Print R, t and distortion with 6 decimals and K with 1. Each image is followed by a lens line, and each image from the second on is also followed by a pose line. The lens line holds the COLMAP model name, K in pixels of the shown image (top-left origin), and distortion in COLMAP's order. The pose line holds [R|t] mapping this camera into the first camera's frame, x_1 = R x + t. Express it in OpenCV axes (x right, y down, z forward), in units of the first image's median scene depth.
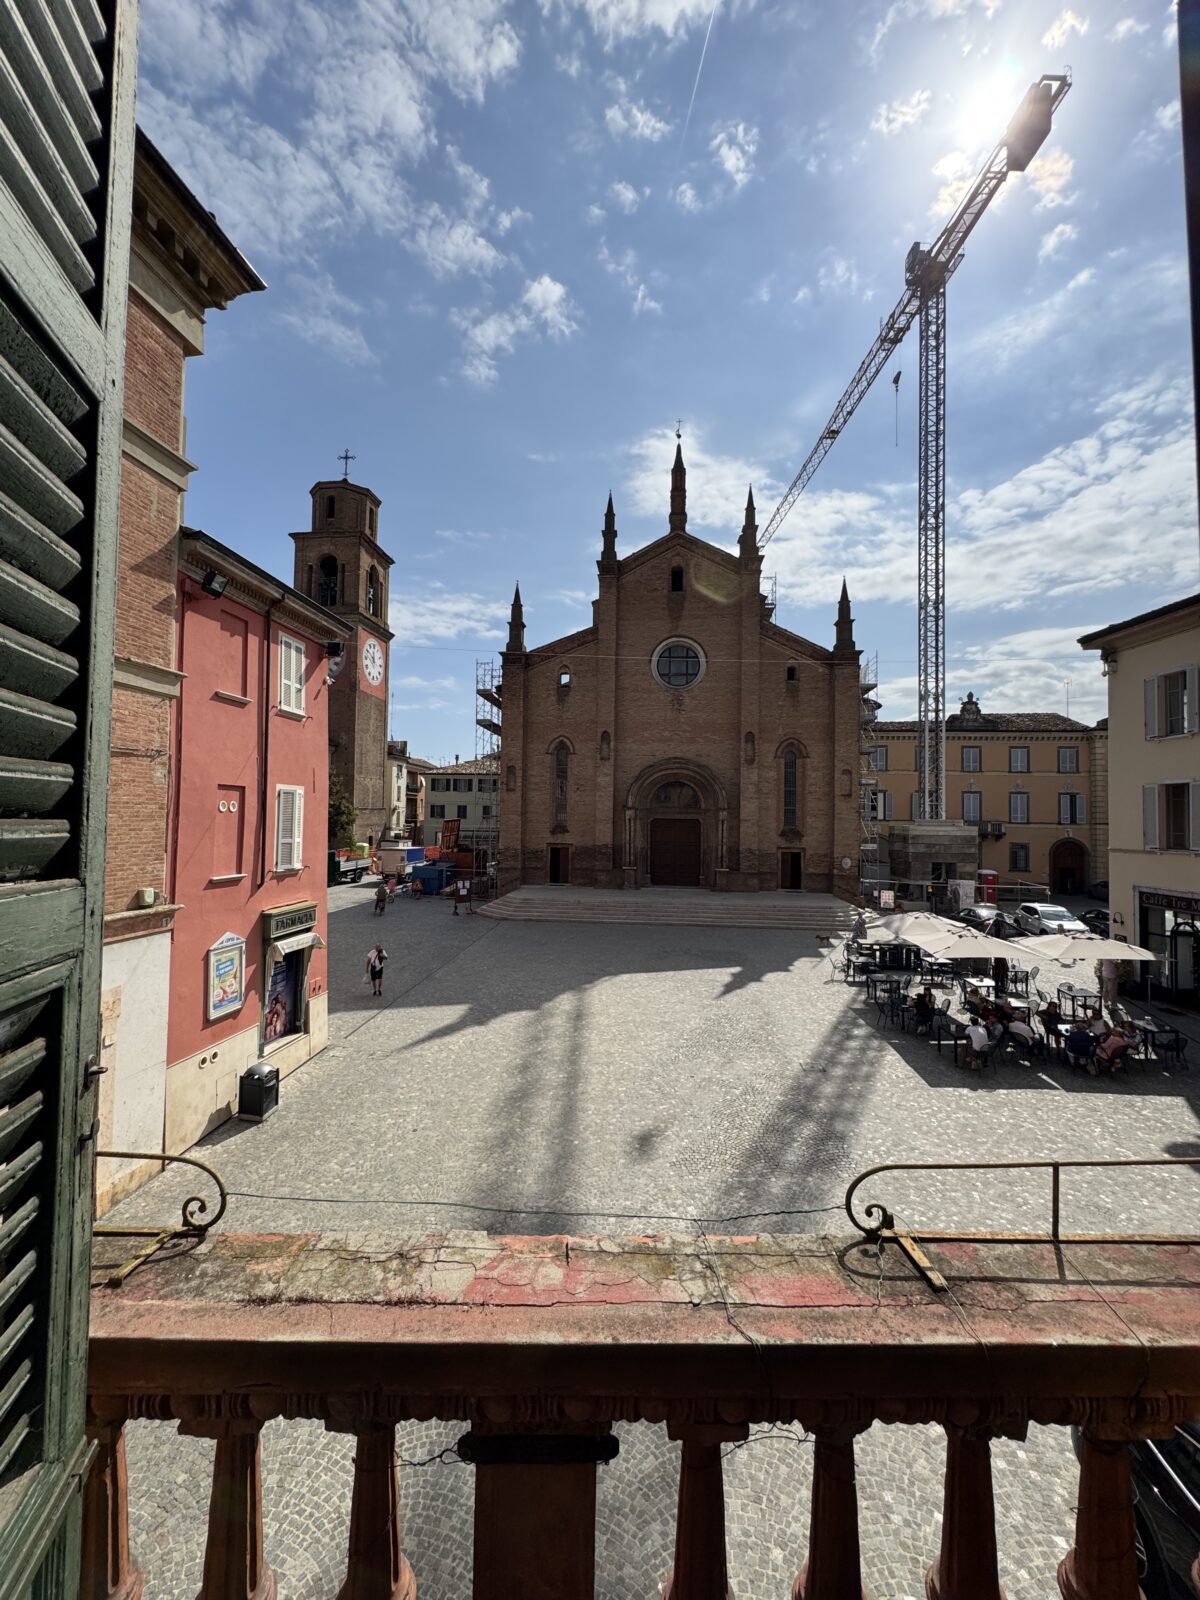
lens RADIAL K [[638.1, 0, 600.0], [0, 638.1, 800.0], [0, 0, 1]] dist [-0.002827, 0.000258]
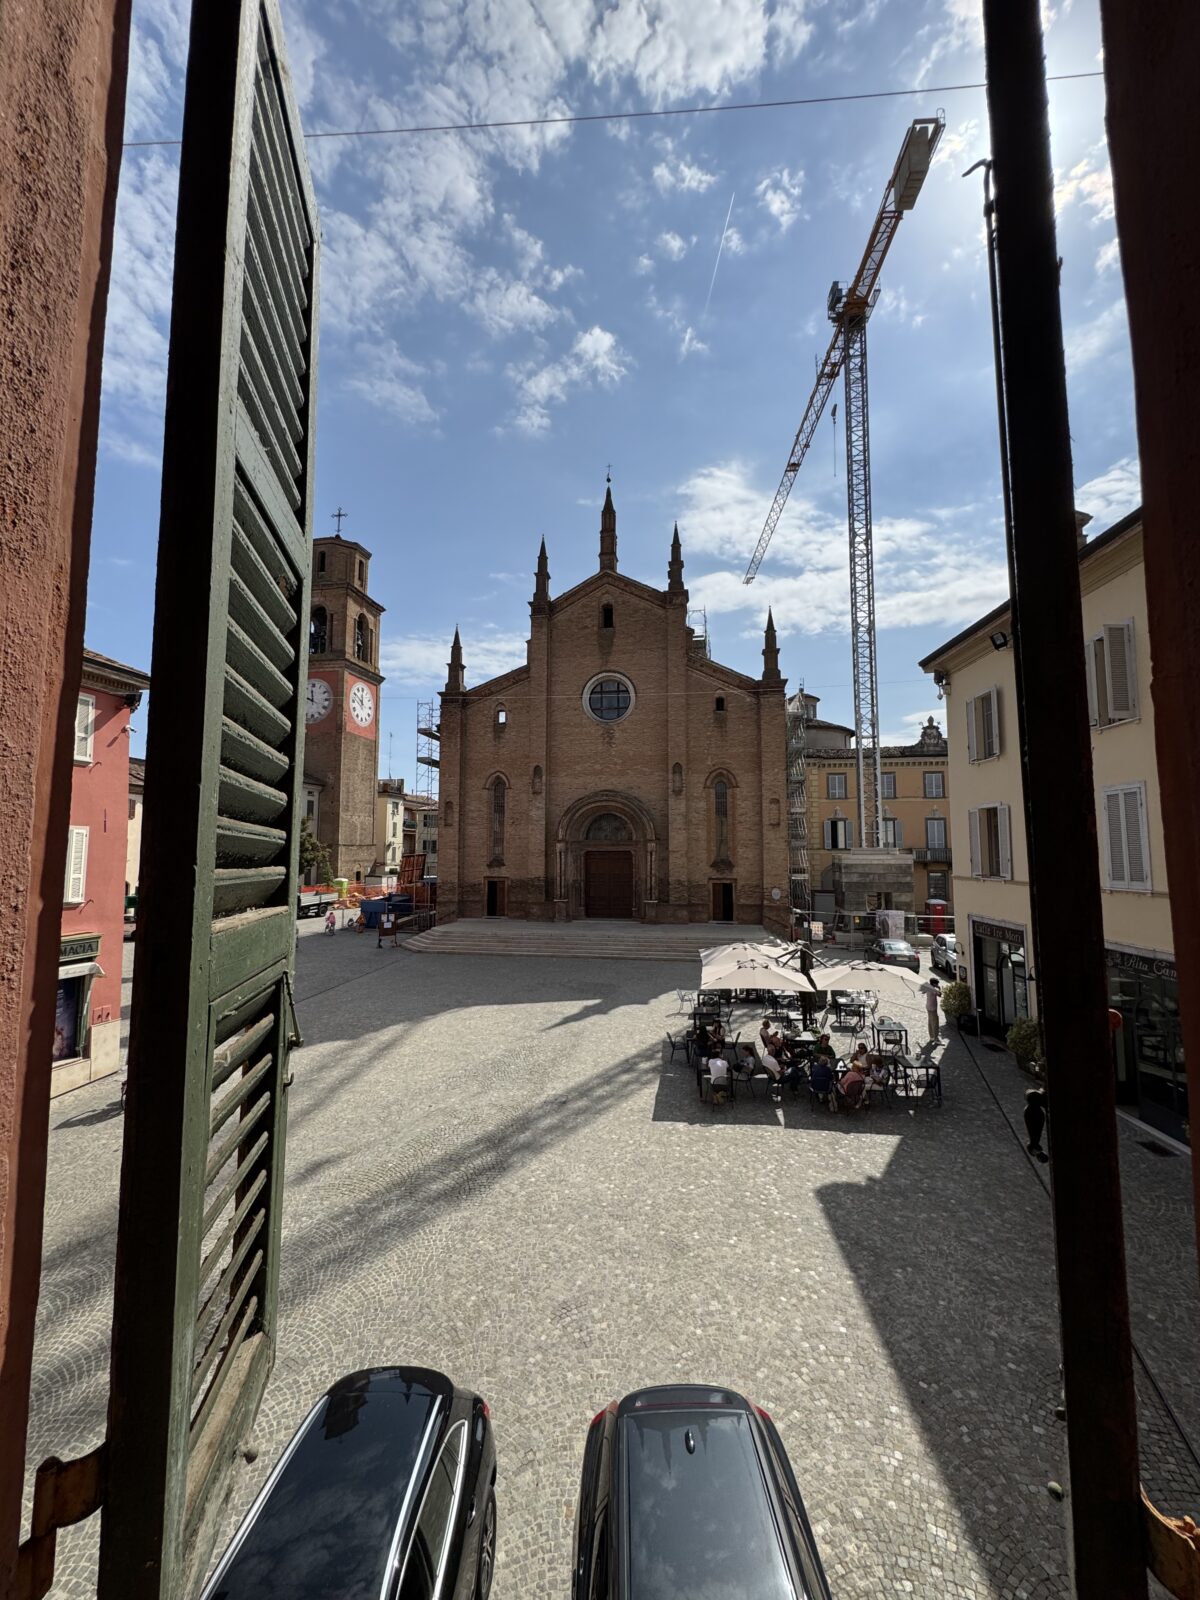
lens RADIAL K [[638.1, 0, 600.0], [0, 638.1, 800.0], [0, 0, 1]] dist [-0.002827, 0.000258]
pose [[0.996752, -0.020164, -0.077962, 0.186894], [0.016122, 0.998510, -0.052138, 0.001591], [0.078897, 0.050712, 0.995592, -0.005118]]
